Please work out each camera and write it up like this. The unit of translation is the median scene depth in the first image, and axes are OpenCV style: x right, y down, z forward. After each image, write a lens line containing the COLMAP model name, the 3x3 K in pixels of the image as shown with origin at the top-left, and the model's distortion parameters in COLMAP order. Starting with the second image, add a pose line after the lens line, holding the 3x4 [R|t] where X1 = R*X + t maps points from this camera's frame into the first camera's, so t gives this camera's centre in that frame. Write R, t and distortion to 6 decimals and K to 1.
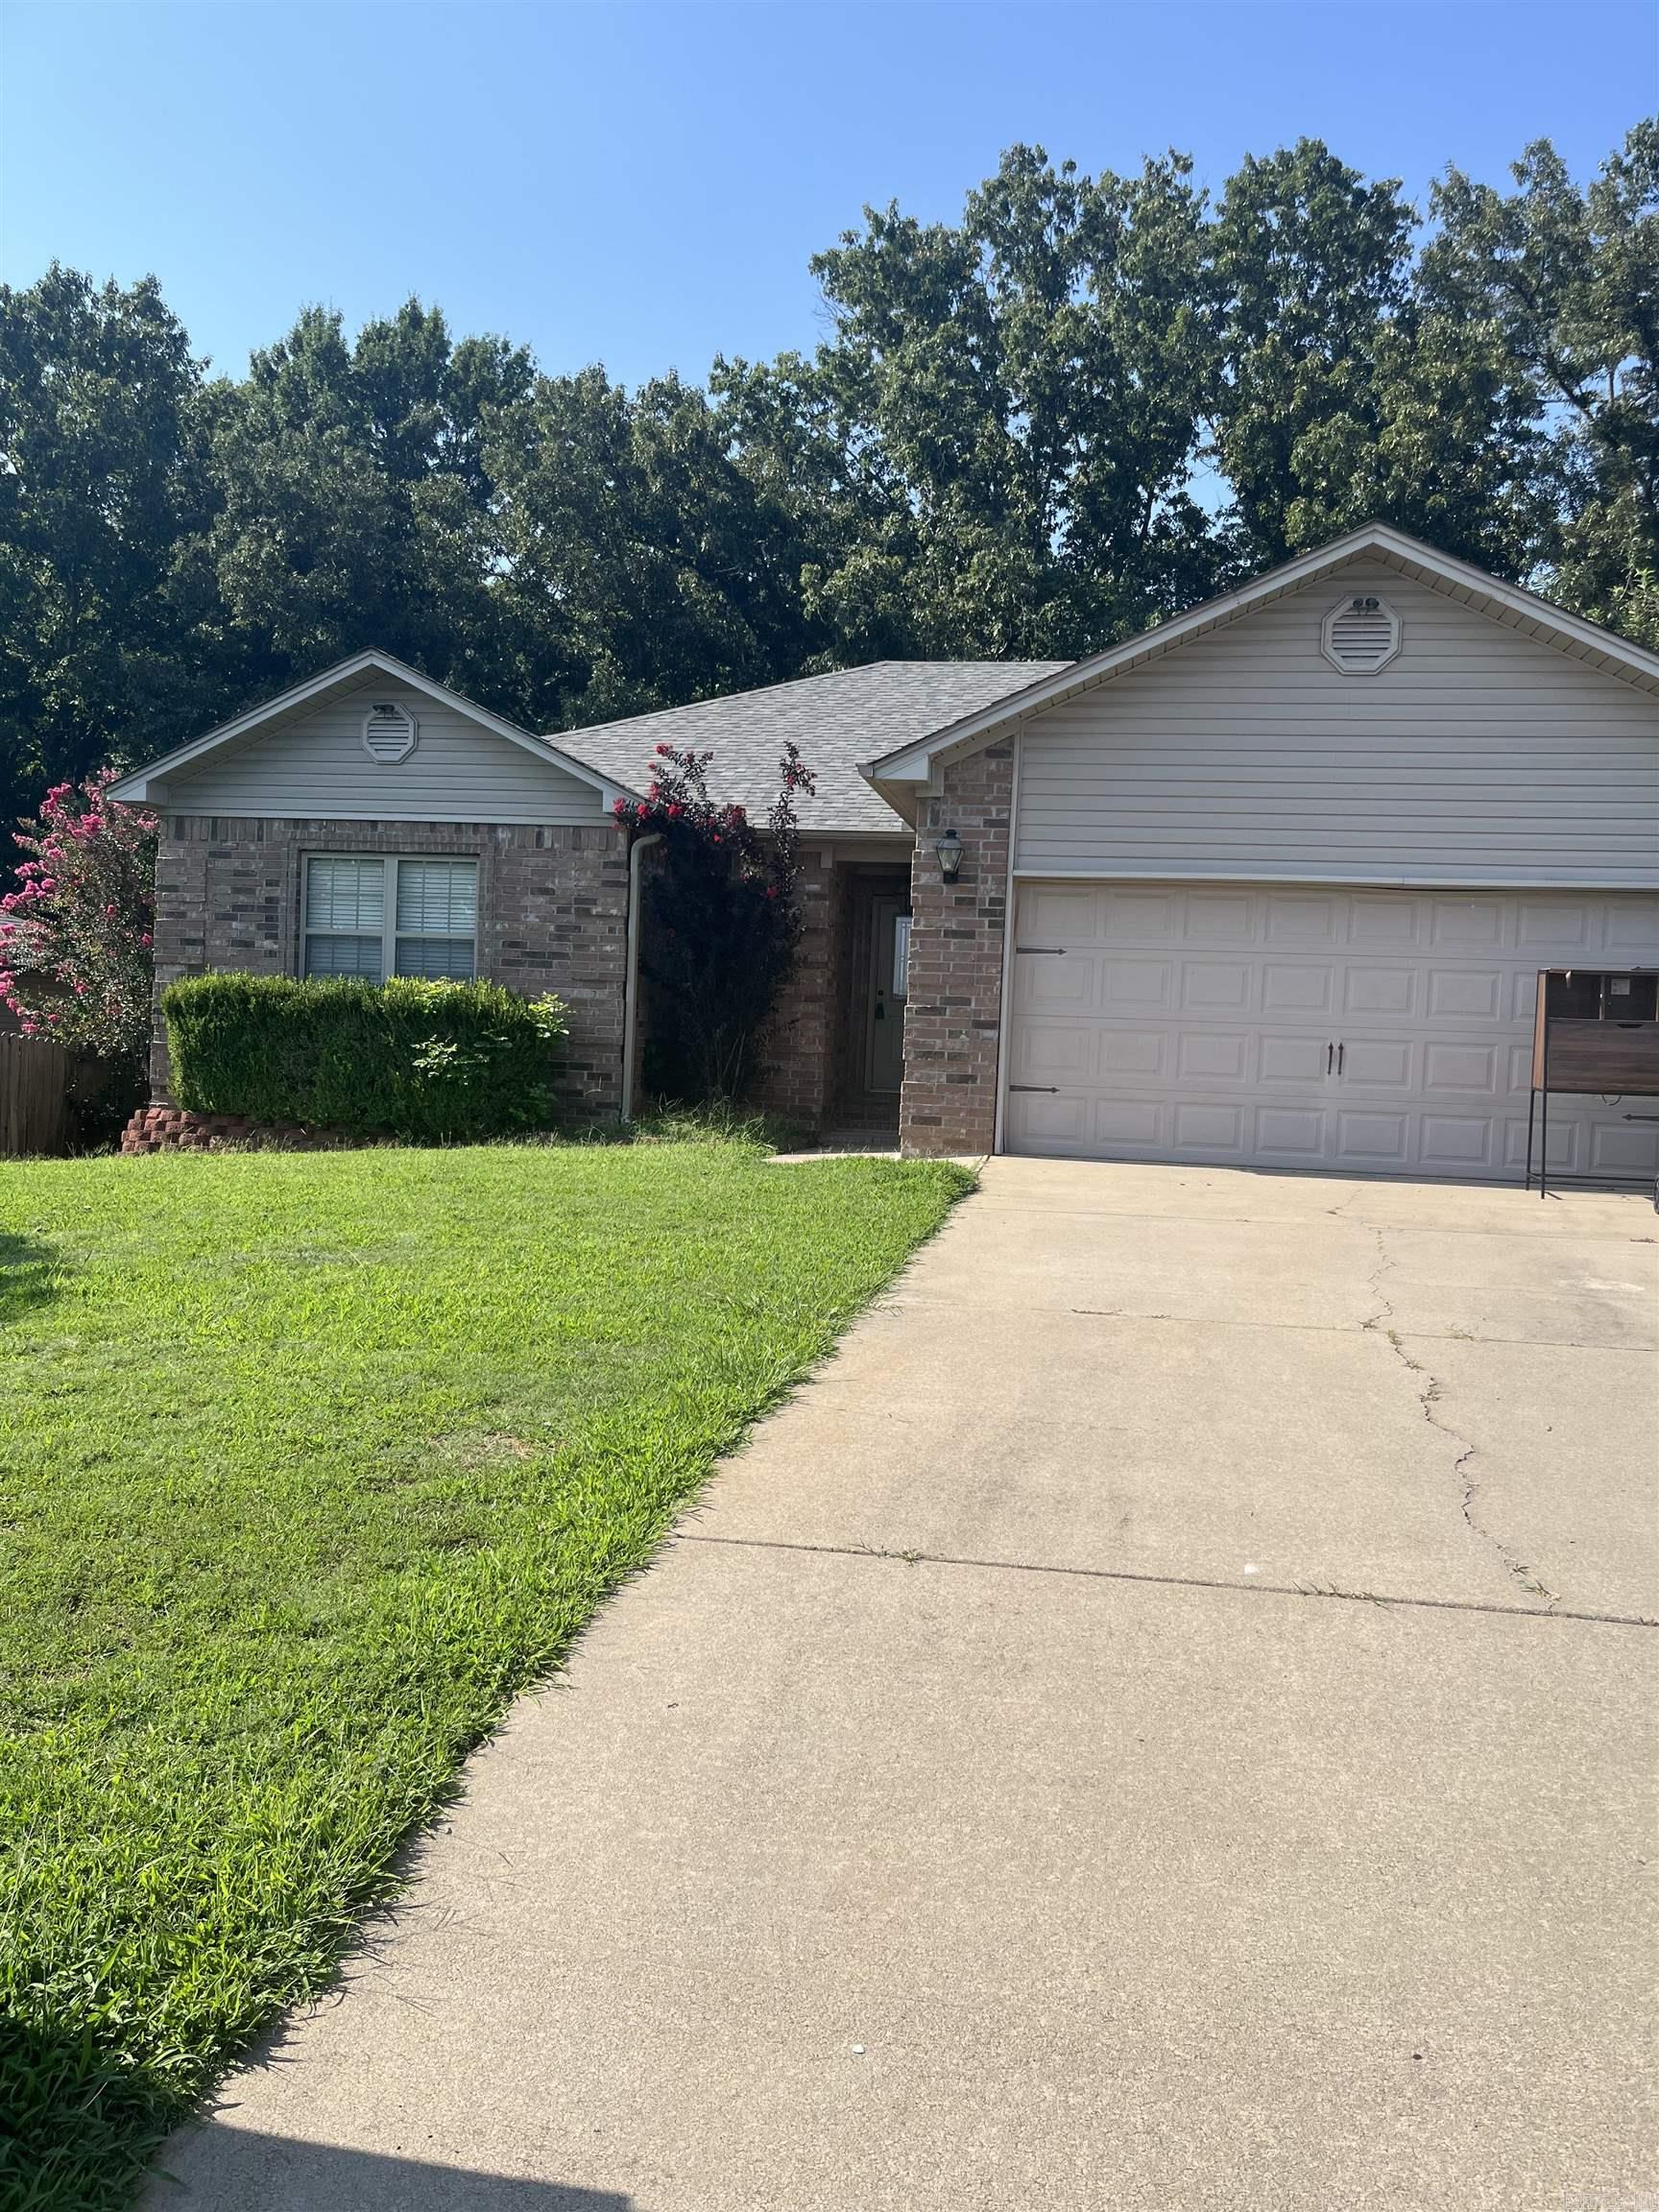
lens RADIAL K [[1697.8, 0, 837.9], [0, 1697.8, 1106.5], [0, 0, 1]] dist [0.064678, -0.045472]
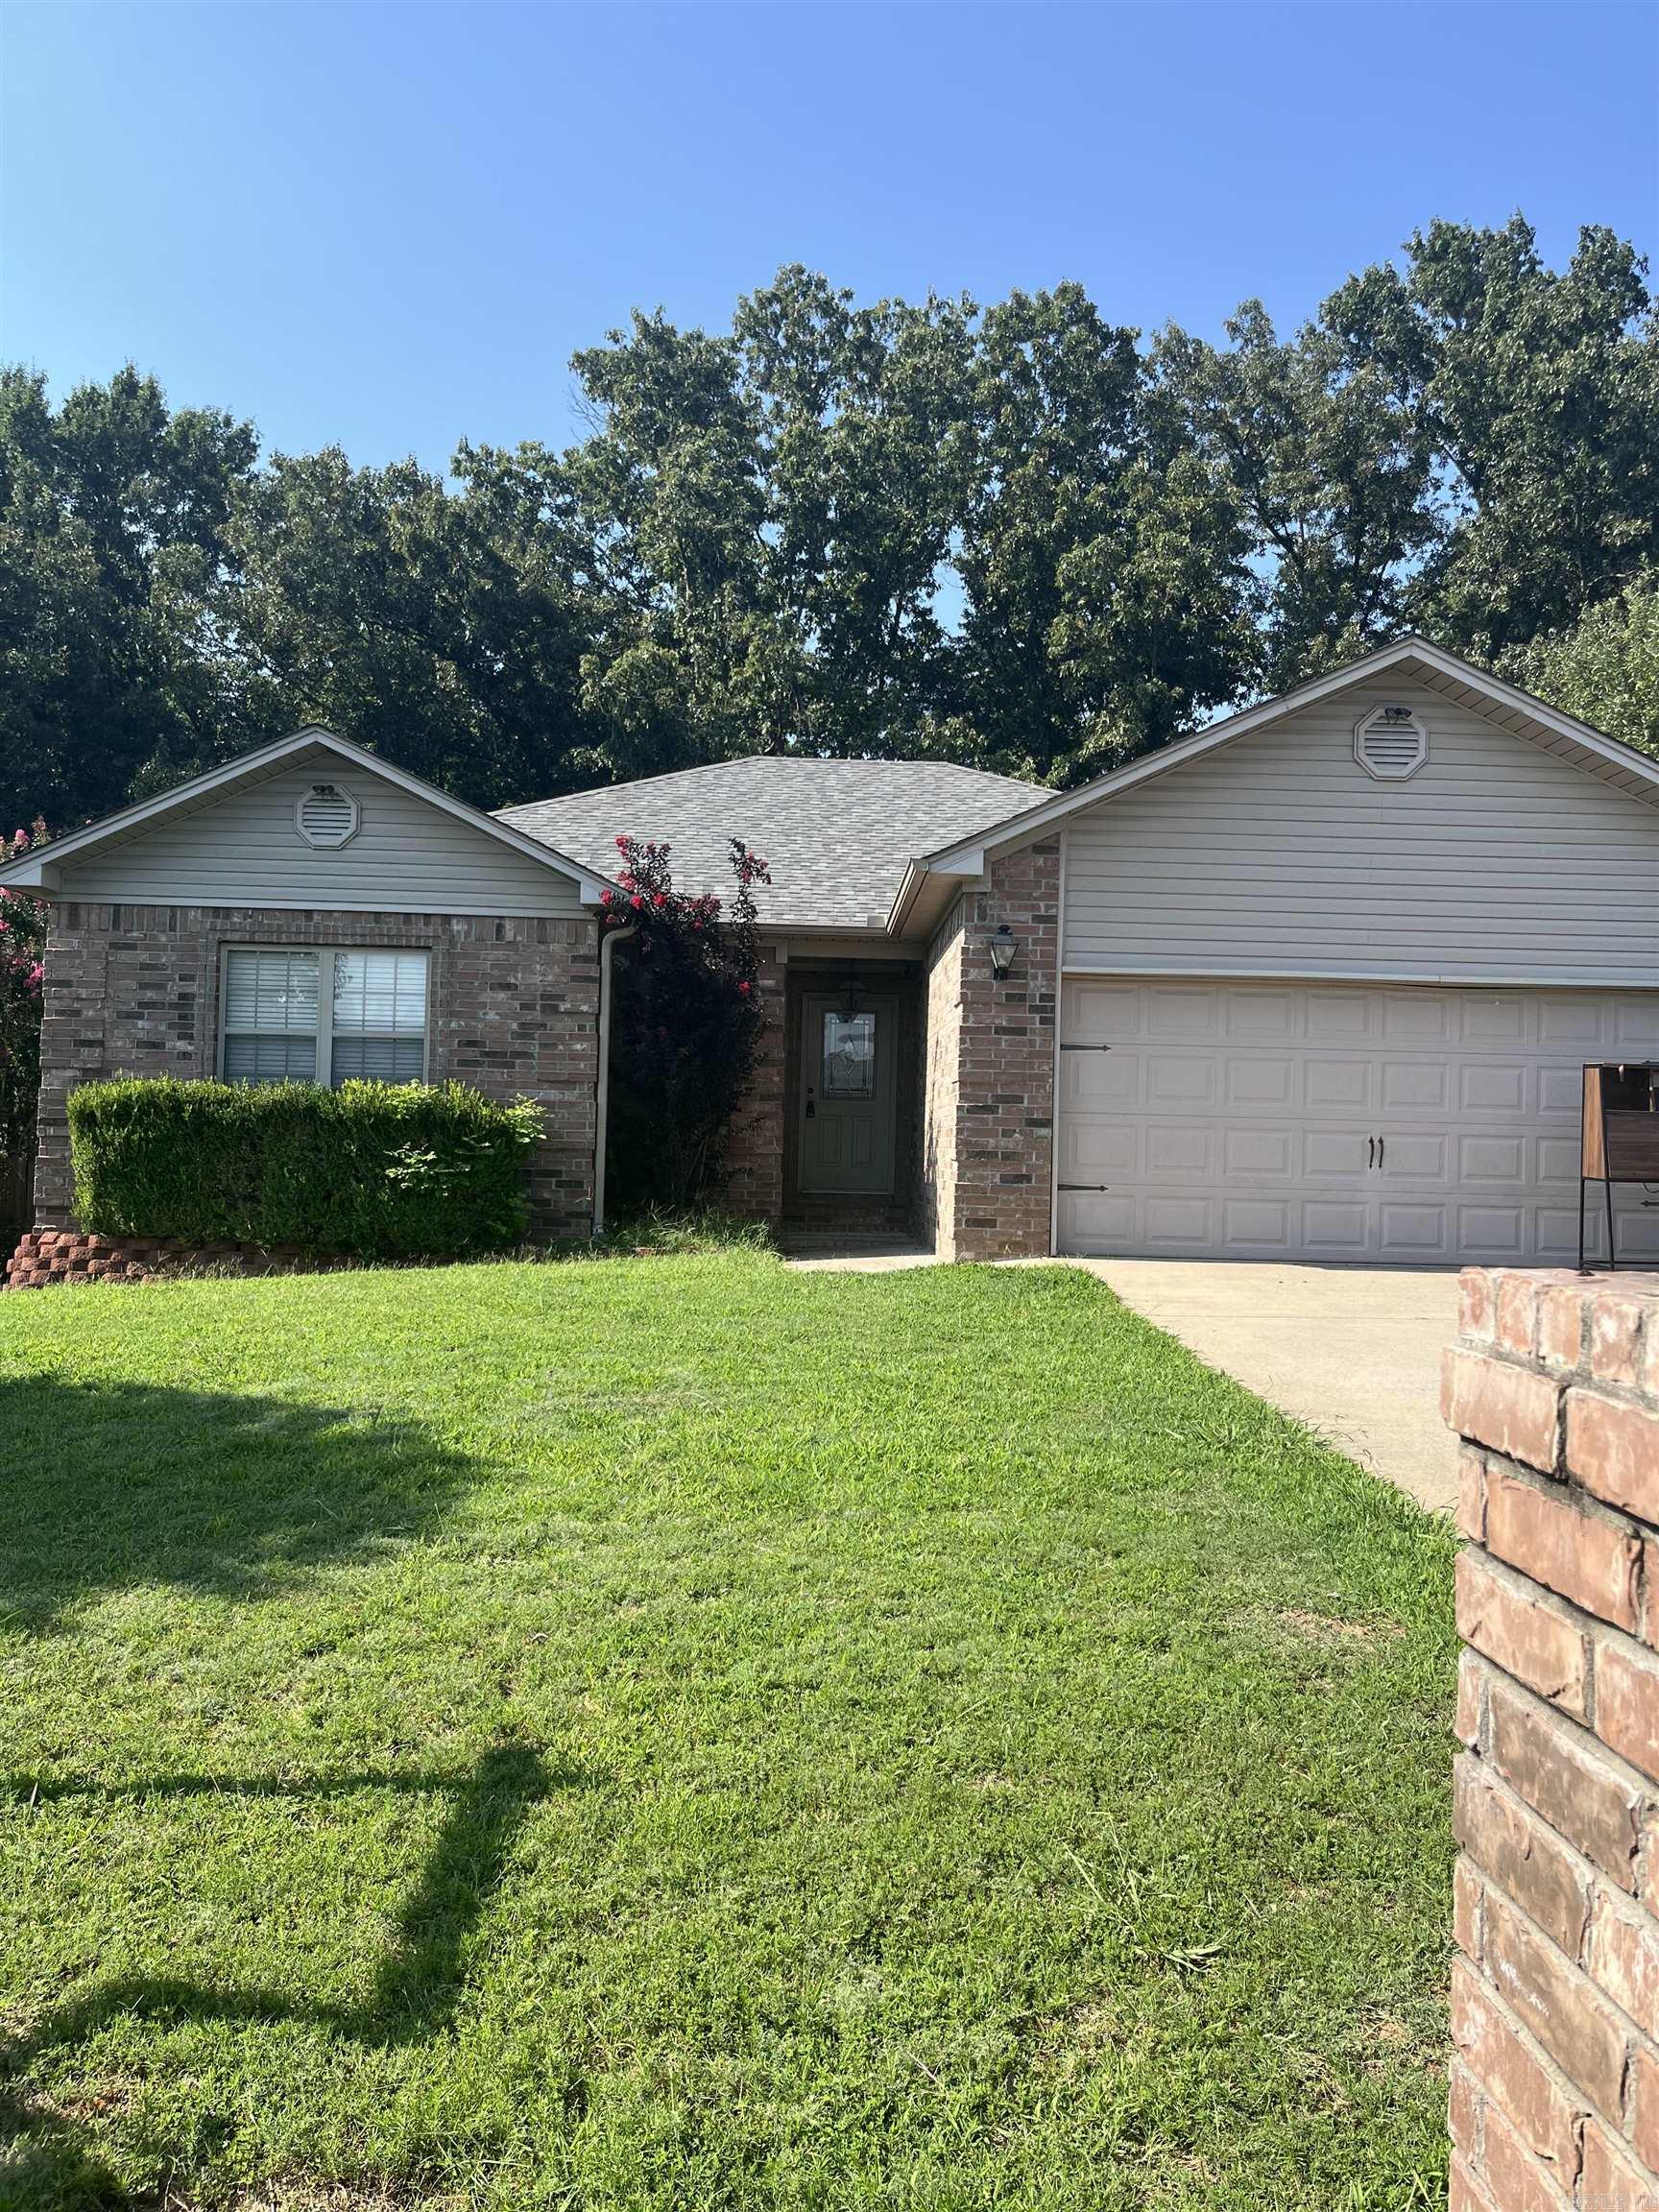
lens RADIAL K [[1697.8, 0, 830.6], [0, 1697.8, 1100.5], [0, 0, 1]] dist [0.064678, -0.045472]
pose [[0.979261, -0.012394, 0.202222, -0.185908], [0.023975, 0.998203, -0.054920, -0.008509], [-0.201178, 0.058629, 0.977798, 0.055227]]
